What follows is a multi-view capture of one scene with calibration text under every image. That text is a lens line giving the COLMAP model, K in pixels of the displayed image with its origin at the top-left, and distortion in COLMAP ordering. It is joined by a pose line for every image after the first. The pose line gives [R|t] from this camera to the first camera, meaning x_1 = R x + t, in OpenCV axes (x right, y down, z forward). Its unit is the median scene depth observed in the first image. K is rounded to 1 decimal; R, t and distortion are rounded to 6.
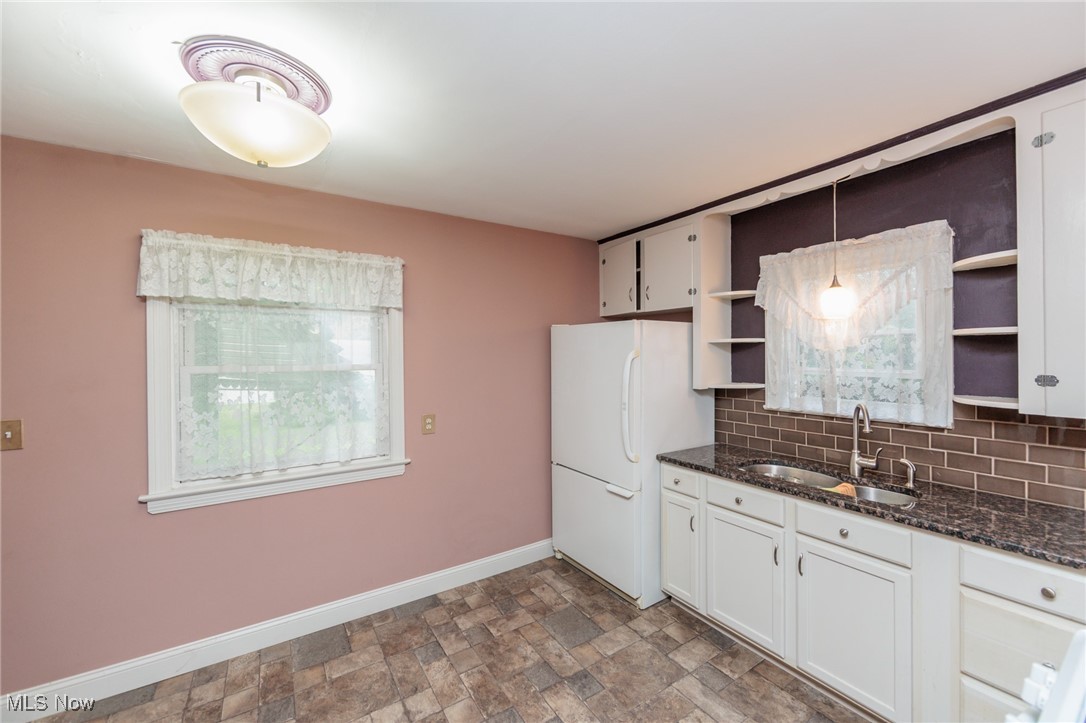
lens RADIAL K [[428.2, 0, 542.2], [0, 428.2, 356.8], [0, 0, 1]] dist [-0.000741, 0.000086]
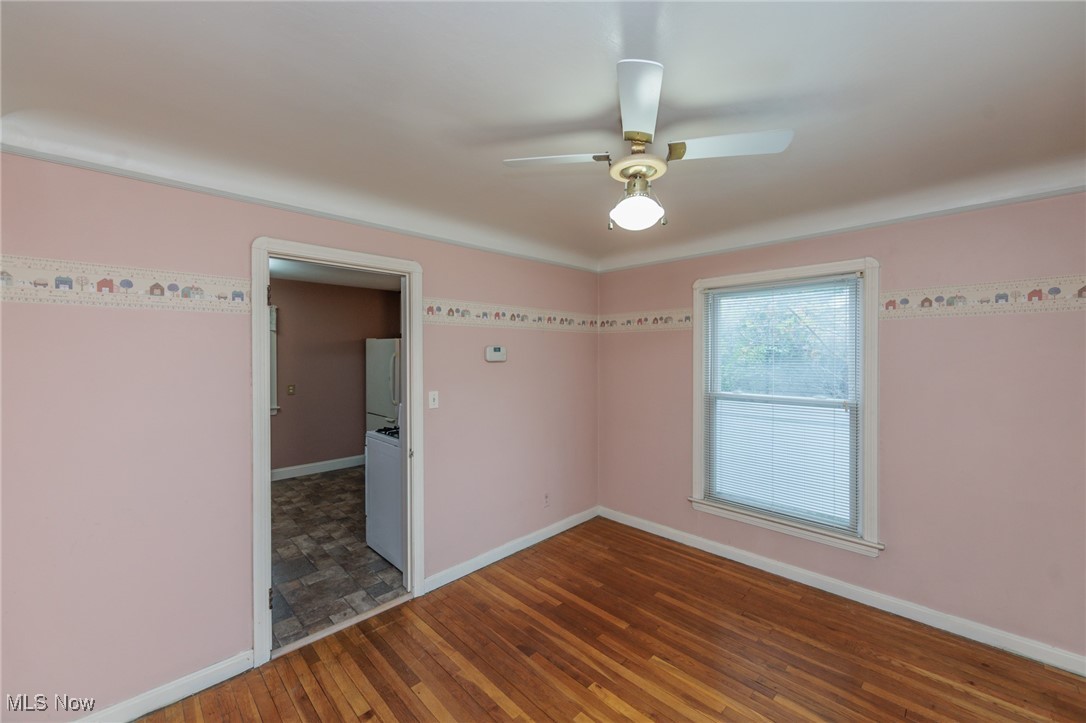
lens RADIAL K [[428.2, 0, 542.8], [0, 428.2, 350.4], [0, 0, 1]] dist [-0.000741, 0.000086]
pose [[0.977942, 0.010715, 0.208602, 0.533979], [-0.006686, 0.999777, -0.020009, 0.014107], [-0.208770, 0.018173, 0.977796, -1.366836]]
